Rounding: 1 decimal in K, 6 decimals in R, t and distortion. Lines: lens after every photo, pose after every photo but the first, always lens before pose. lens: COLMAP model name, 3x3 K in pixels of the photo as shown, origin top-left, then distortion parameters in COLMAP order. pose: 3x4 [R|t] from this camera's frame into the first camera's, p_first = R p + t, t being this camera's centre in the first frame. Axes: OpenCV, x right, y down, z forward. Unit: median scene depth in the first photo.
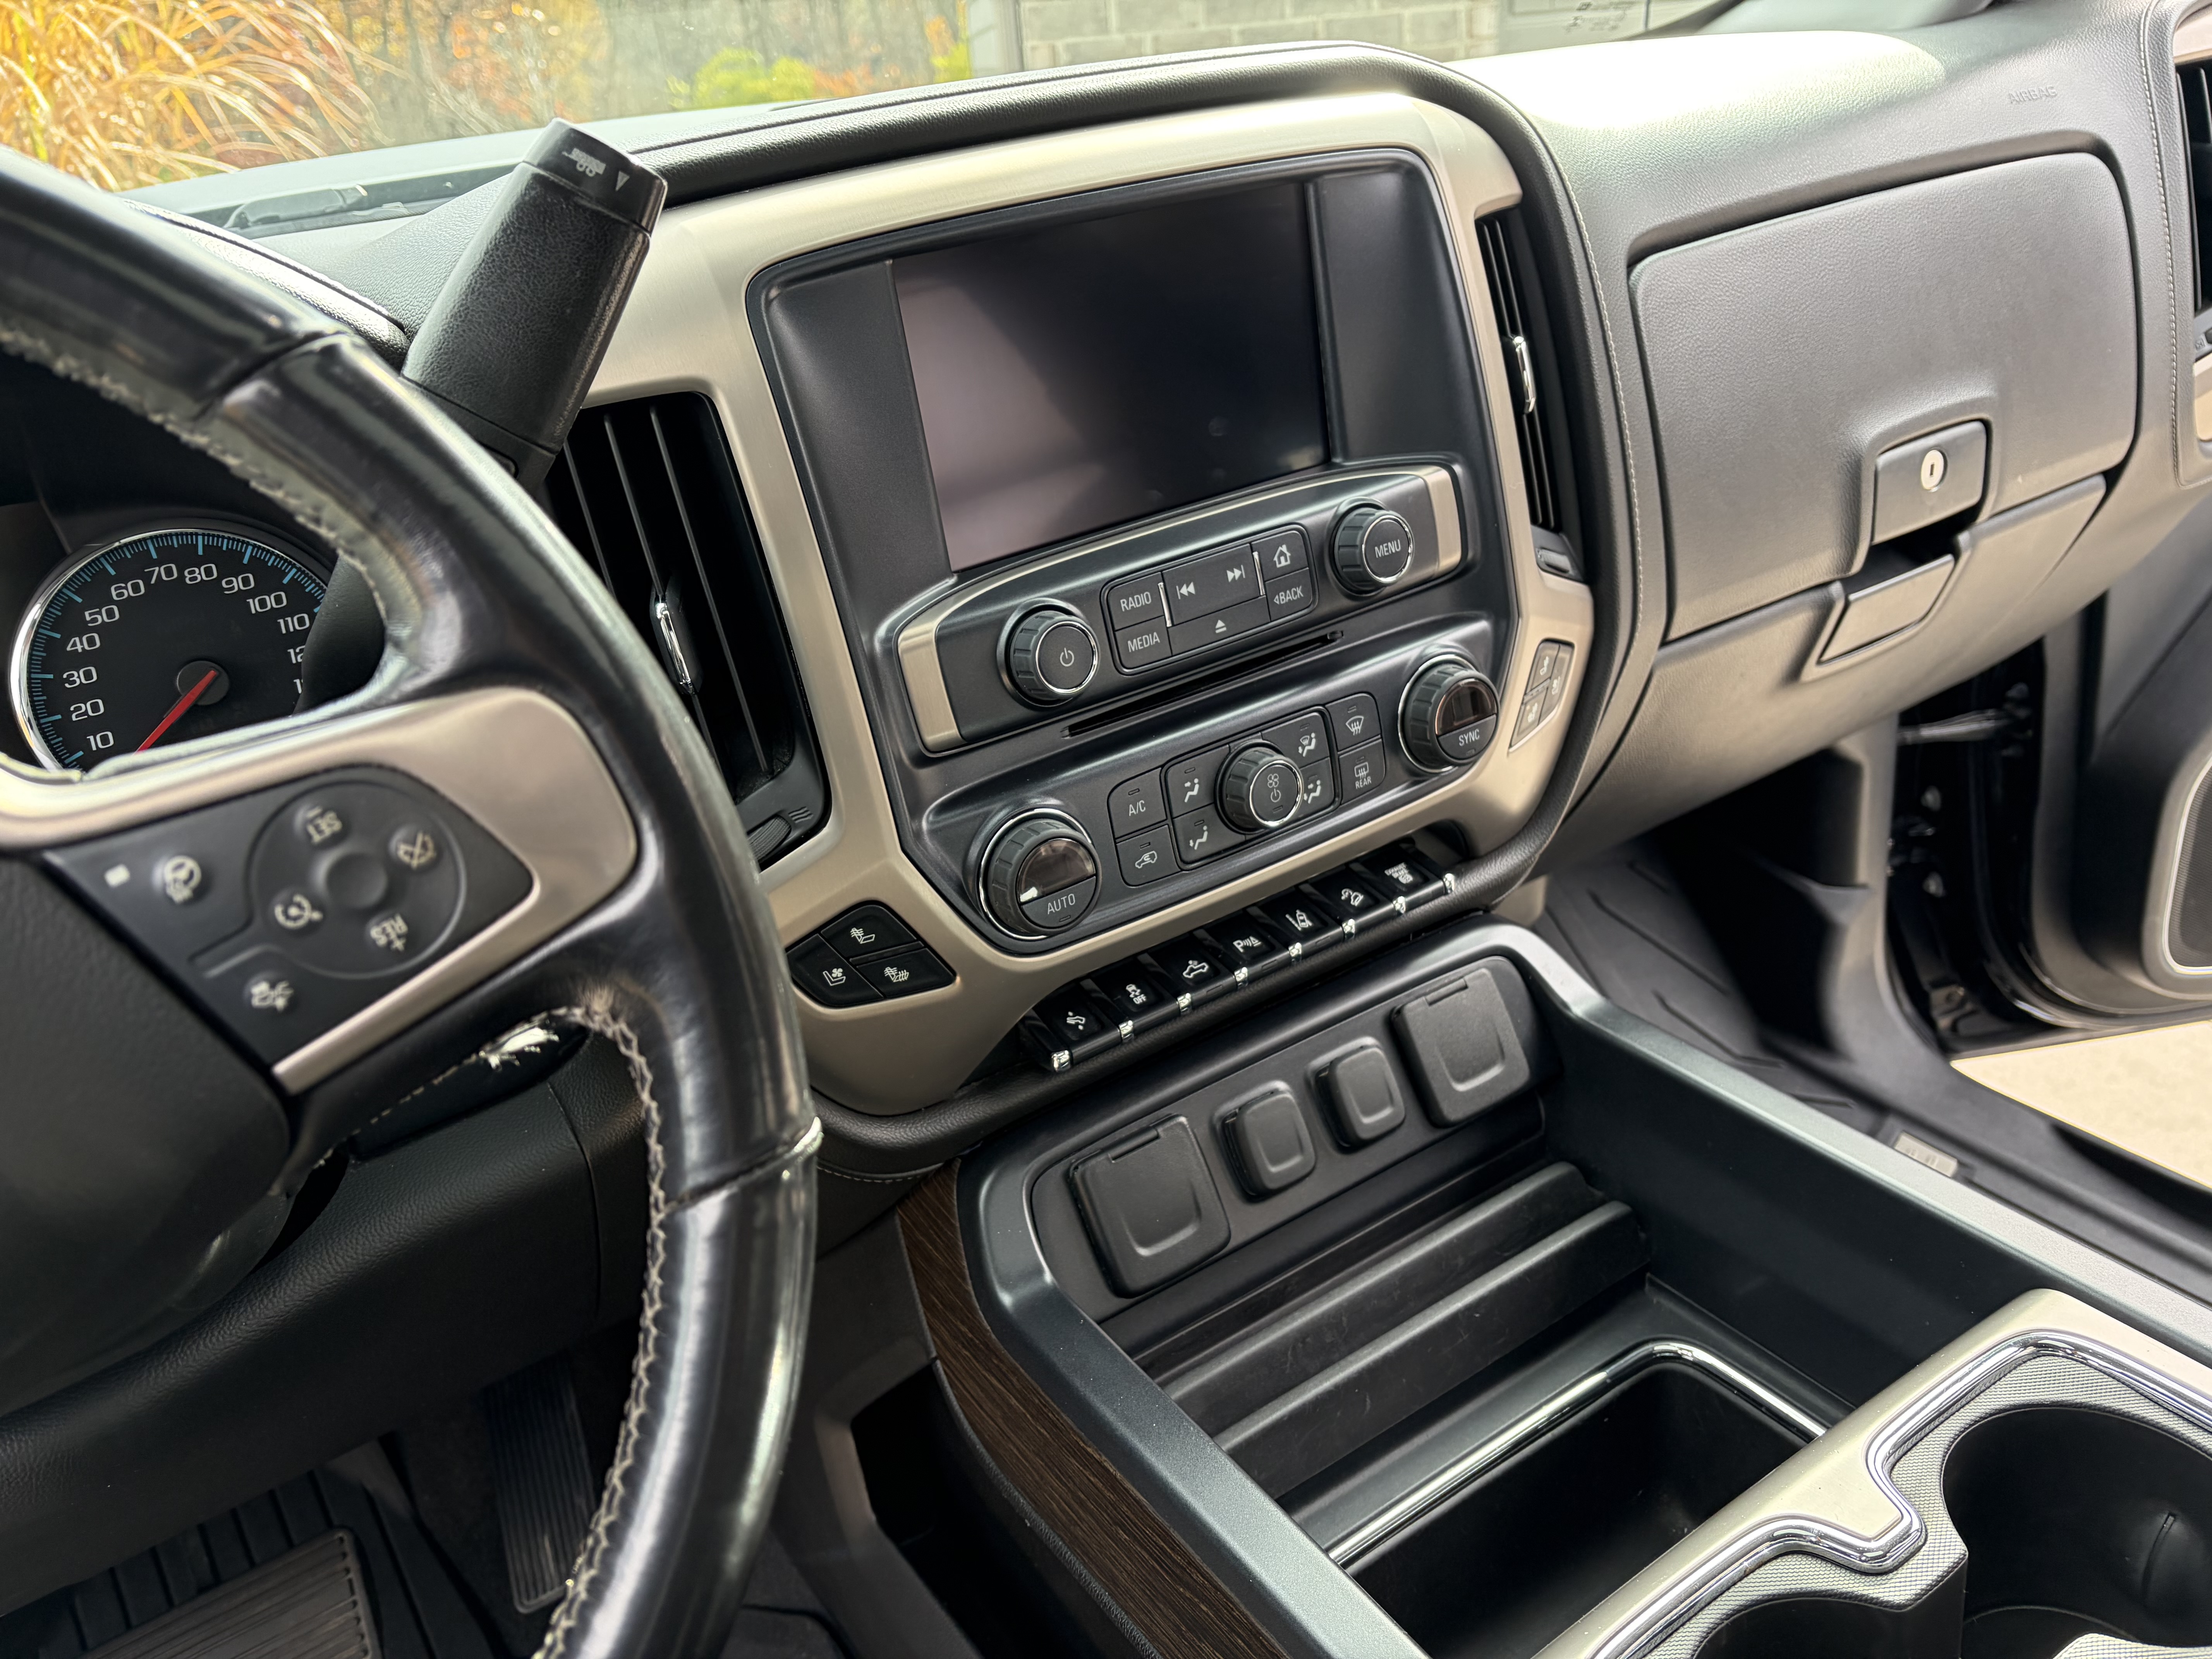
lens RADIAL K [[1647.7, 0, 1107.5], [0, 1647.7, 771.8], [0, 0, 1]] dist [0.120774, -0.152592]
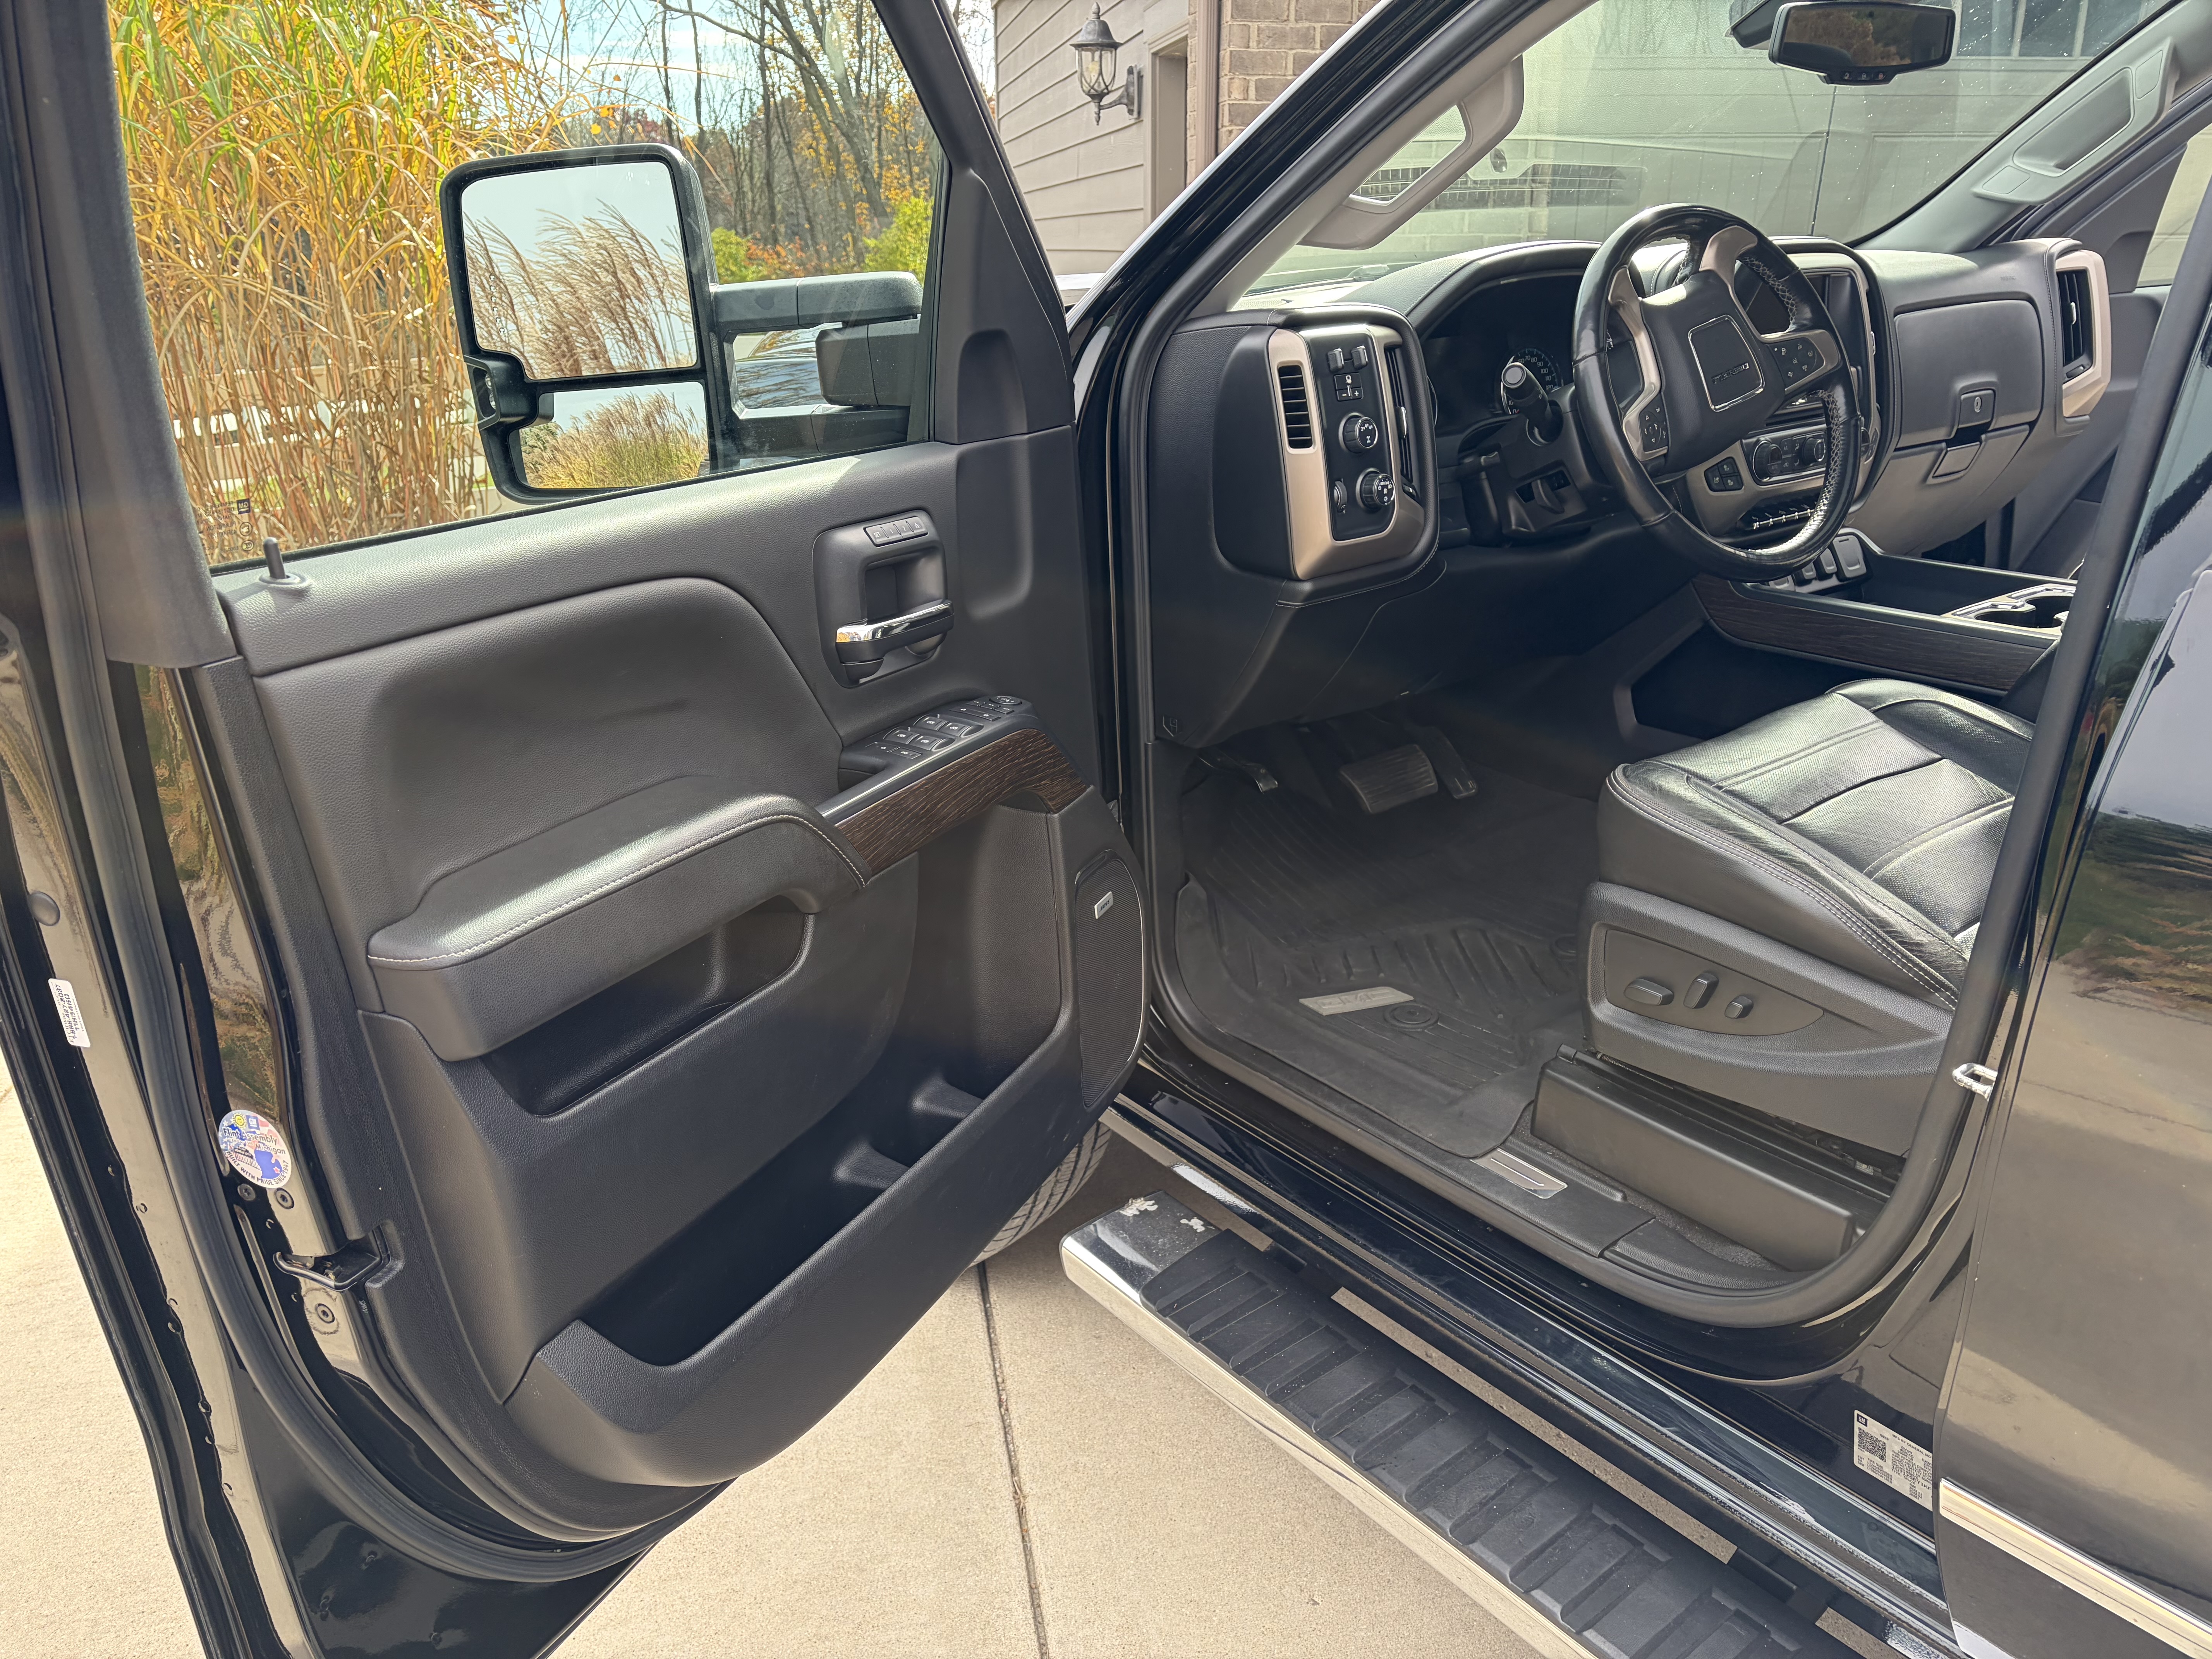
lens RADIAL K [[1647.7, 0, 1107.5], [0, 1647.7, 771.8], [0, 0, 1]] dist [0.120774, -0.152592]
pose [[0.992473, 0.062783, 0.105141, -1.164650], [-0.052307, 0.993653, -0.099589, 0.759953], [-0.110726, 0.093339, 0.989458, -1.500962]]
